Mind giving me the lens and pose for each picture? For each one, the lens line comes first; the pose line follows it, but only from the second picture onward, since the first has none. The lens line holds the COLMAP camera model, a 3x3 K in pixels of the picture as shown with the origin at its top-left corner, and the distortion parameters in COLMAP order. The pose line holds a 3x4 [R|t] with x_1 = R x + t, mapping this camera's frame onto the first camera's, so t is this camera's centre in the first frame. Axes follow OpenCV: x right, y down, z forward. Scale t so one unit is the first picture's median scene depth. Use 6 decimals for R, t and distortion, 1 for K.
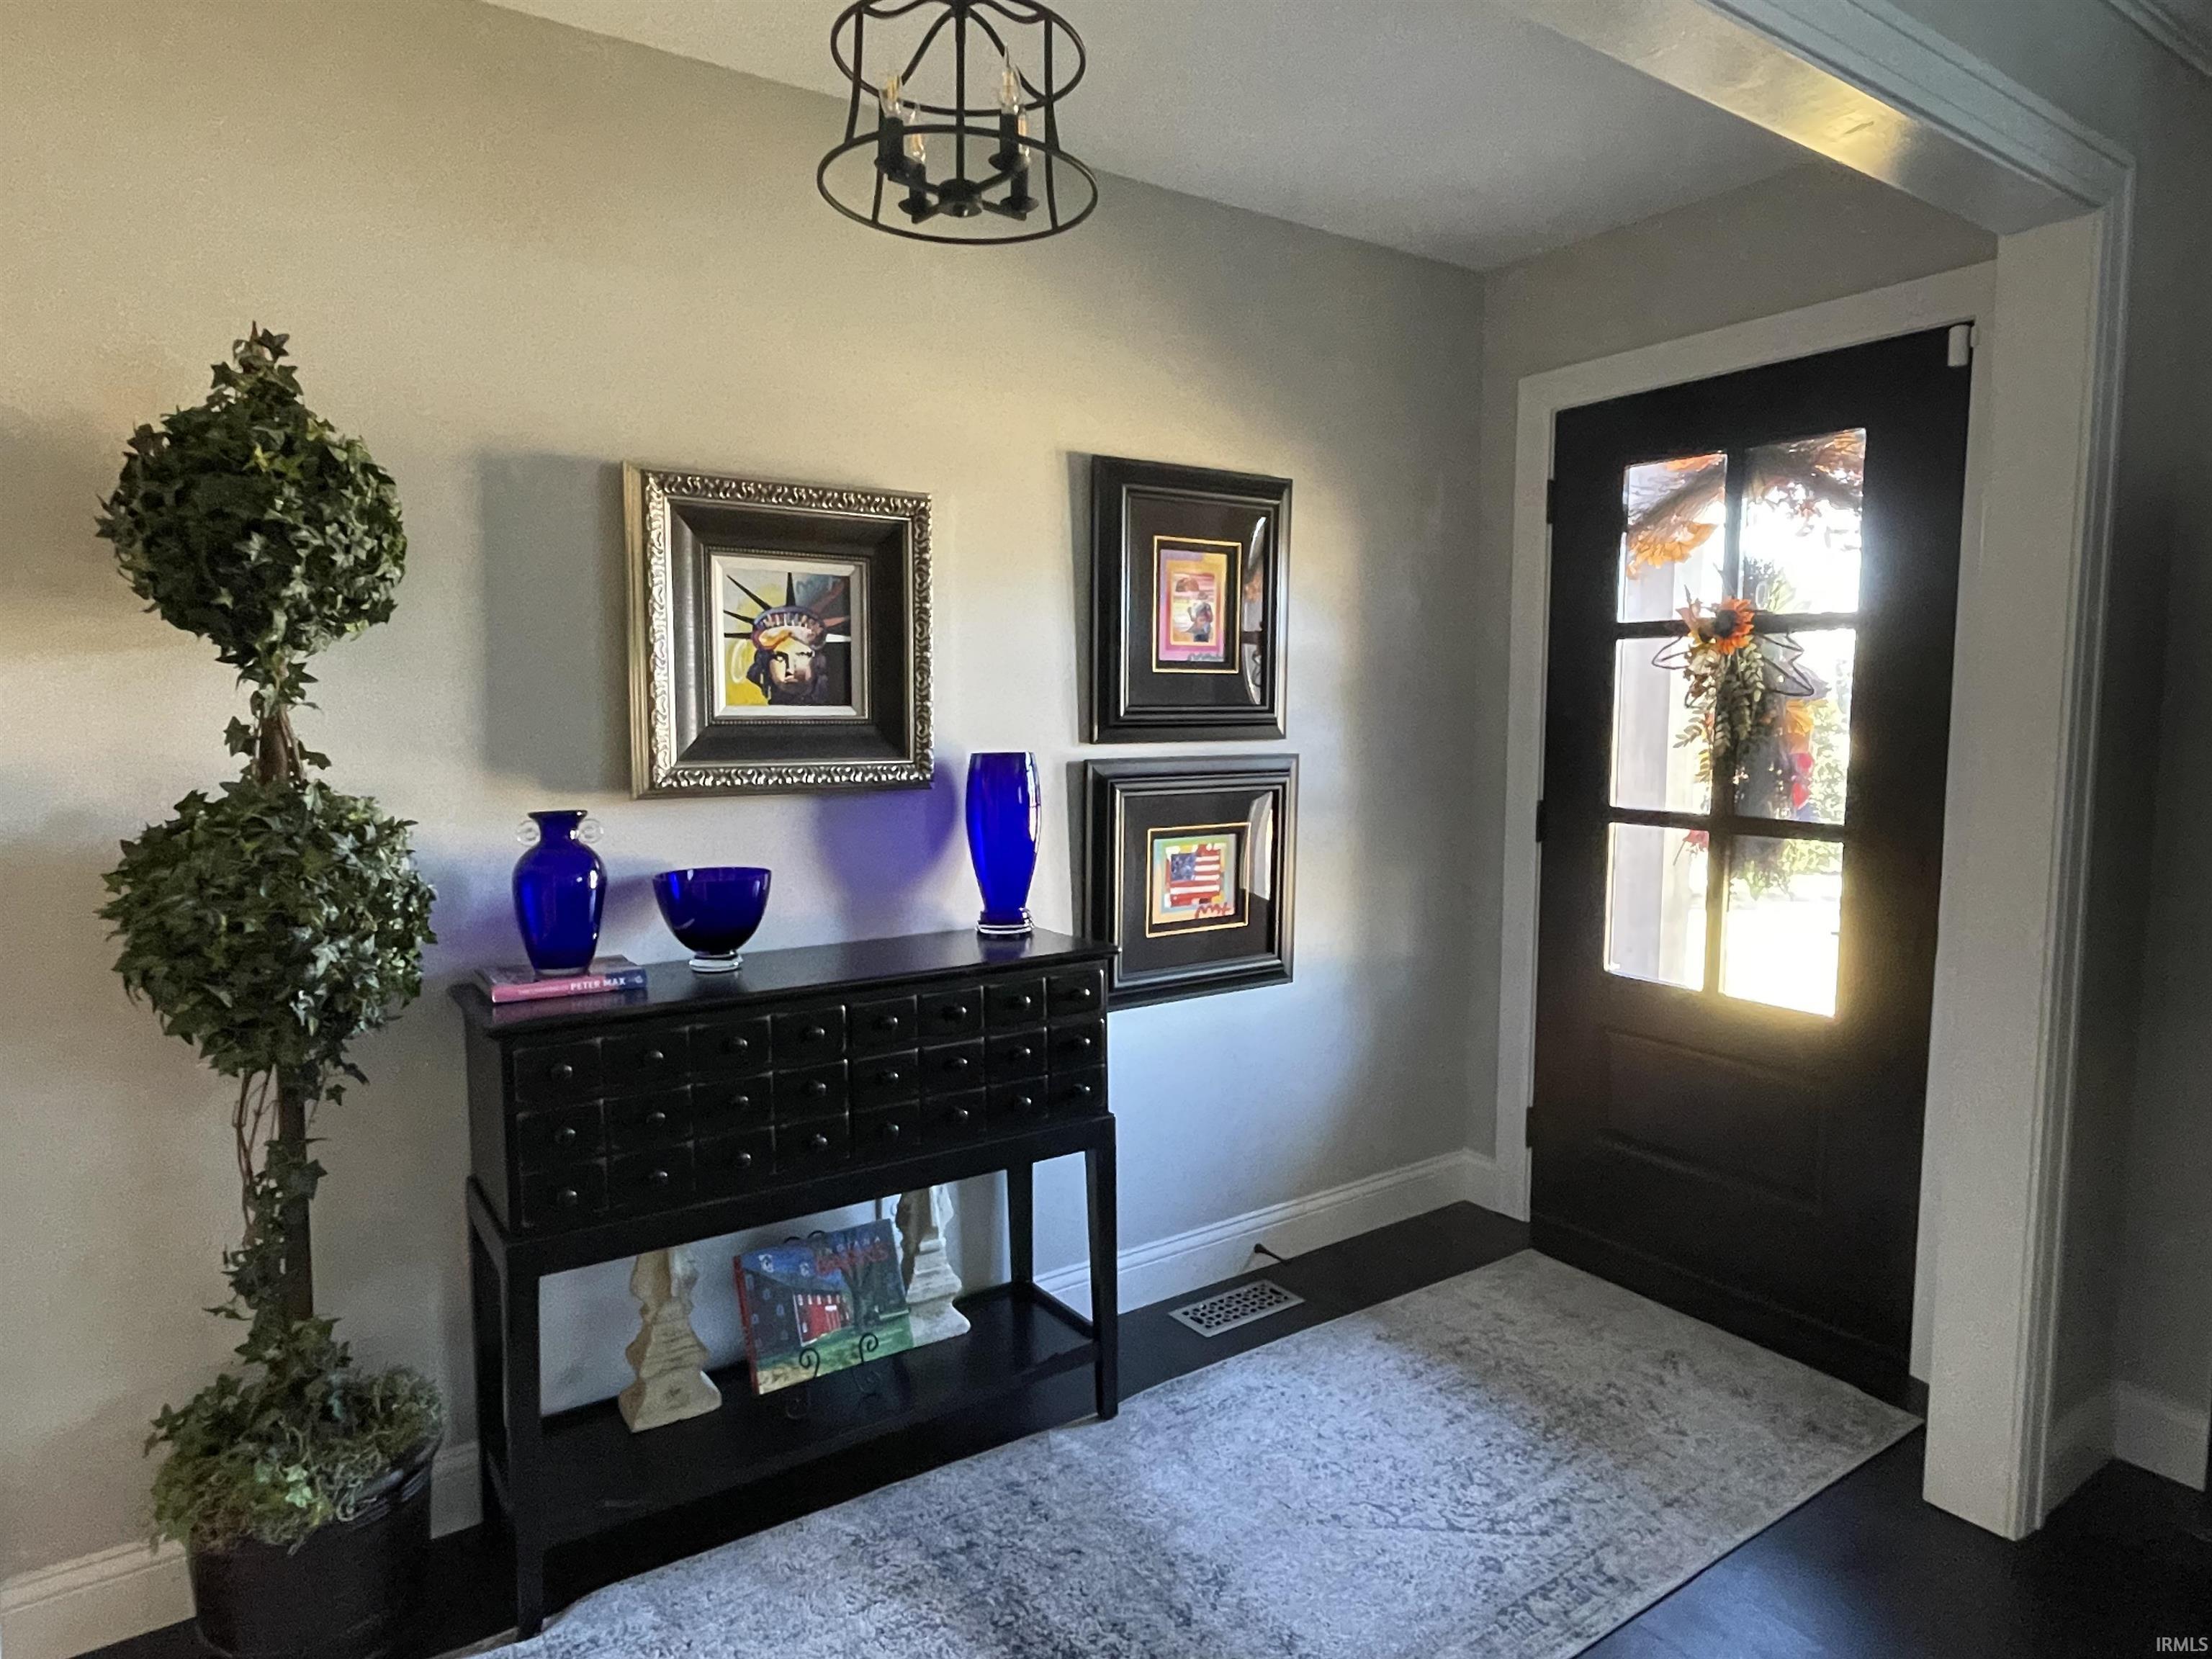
lens RADIAL K [[1298.0, 0, 1113.1], [0, 1298.0, 829.0], [0, 0, 1]] dist [-0.008269, -0.001403]
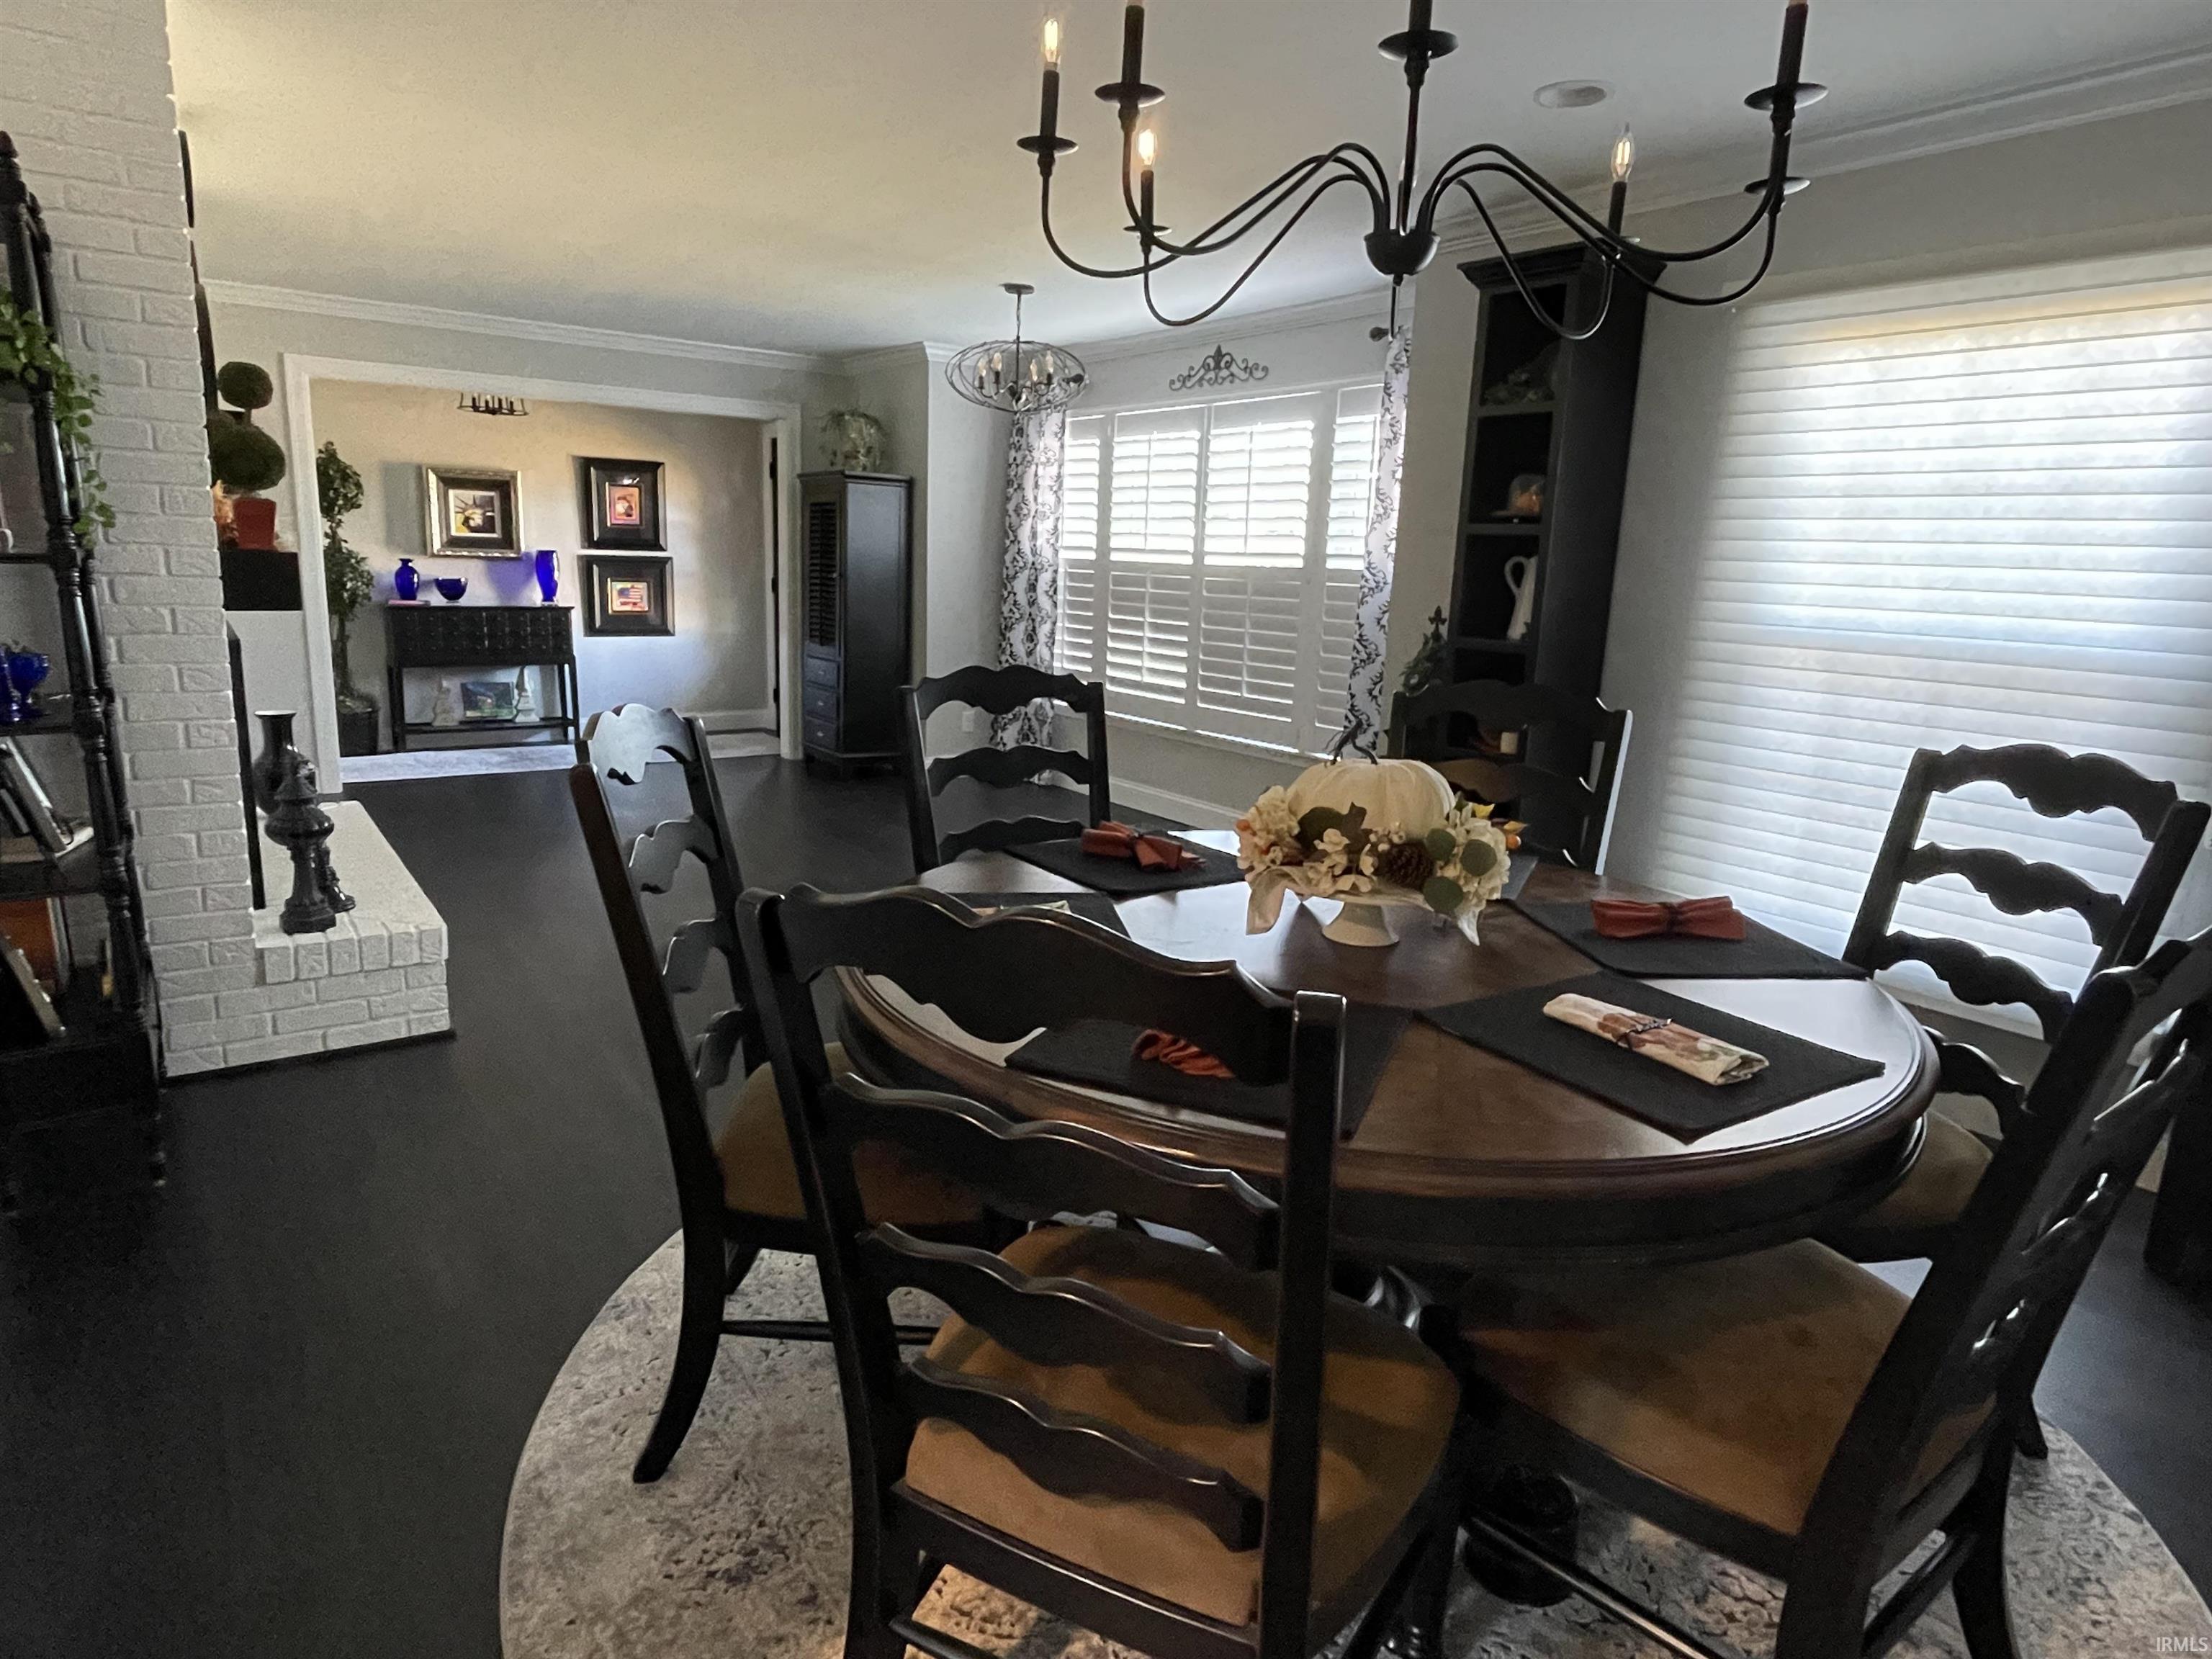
lens RADIAL K [[1247.3, 0, 1097.4], [0, 1247.3, 833.1], [0, 0, 1]] dist [-0.008469, -0.001124]
pose [[0.998750, 0.026773, 0.042198, 1.333031], [-0.031806, 0.991833, 0.123513, 0.244981], [-0.038547, -0.124701, 0.991445, -2.545654]]
